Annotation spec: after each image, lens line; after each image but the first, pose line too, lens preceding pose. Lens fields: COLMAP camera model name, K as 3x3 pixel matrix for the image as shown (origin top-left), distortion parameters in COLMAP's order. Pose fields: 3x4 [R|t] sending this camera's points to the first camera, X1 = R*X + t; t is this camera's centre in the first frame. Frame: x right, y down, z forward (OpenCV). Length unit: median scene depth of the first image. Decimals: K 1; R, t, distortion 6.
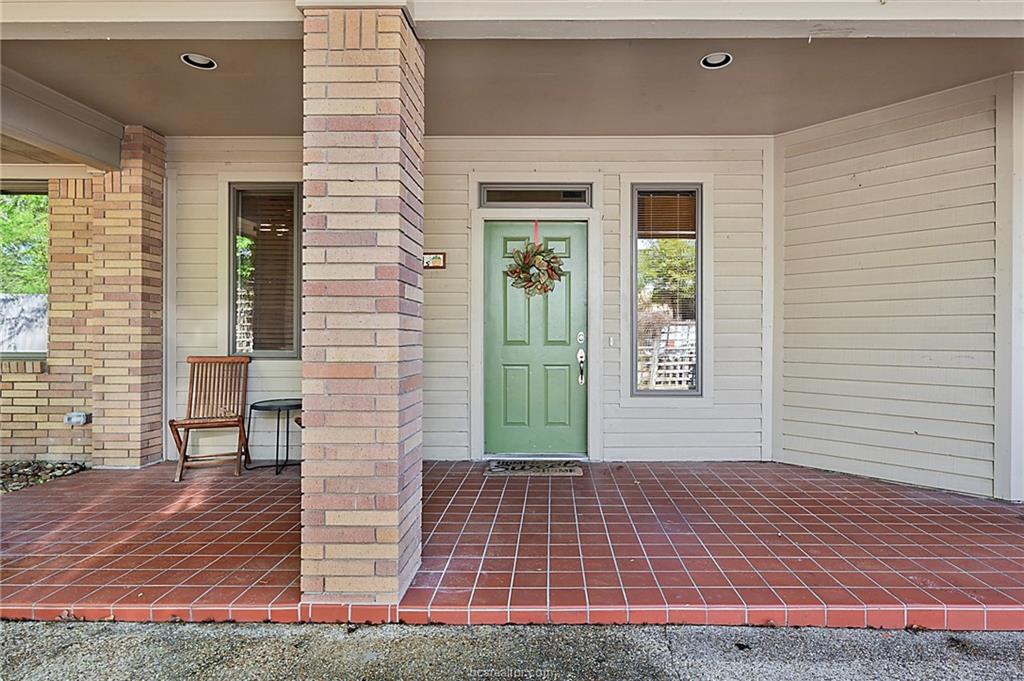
lens RADIAL K [[524.4, 0, 515.0], [0, 524.4, 336.1], [0, 0, 1]] dist [0.000855, 0.000464]
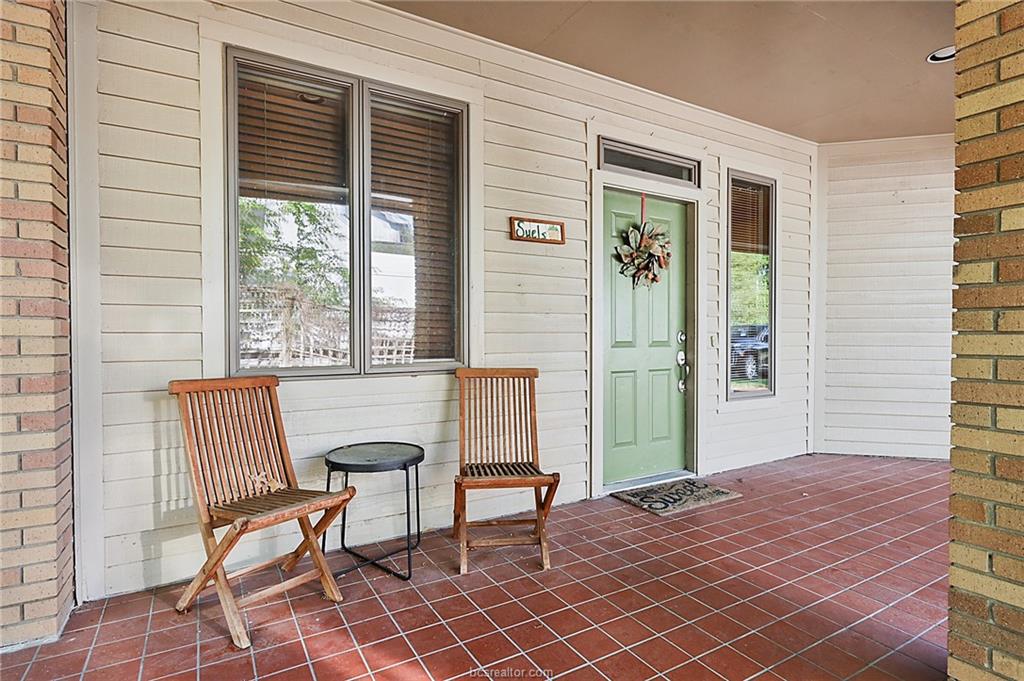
lens RADIAL K [[524.4, 0, 511.1], [0, 524.4, 343.9], [0, 0, 1]] dist [0.000855, 0.000464]
pose [[0.859696, -0.012224, 0.510660, -0.573971], [0.001819, 0.999781, 0.020871, -0.004962], [-0.510803, -0.017014, 0.859530, 0.402436]]
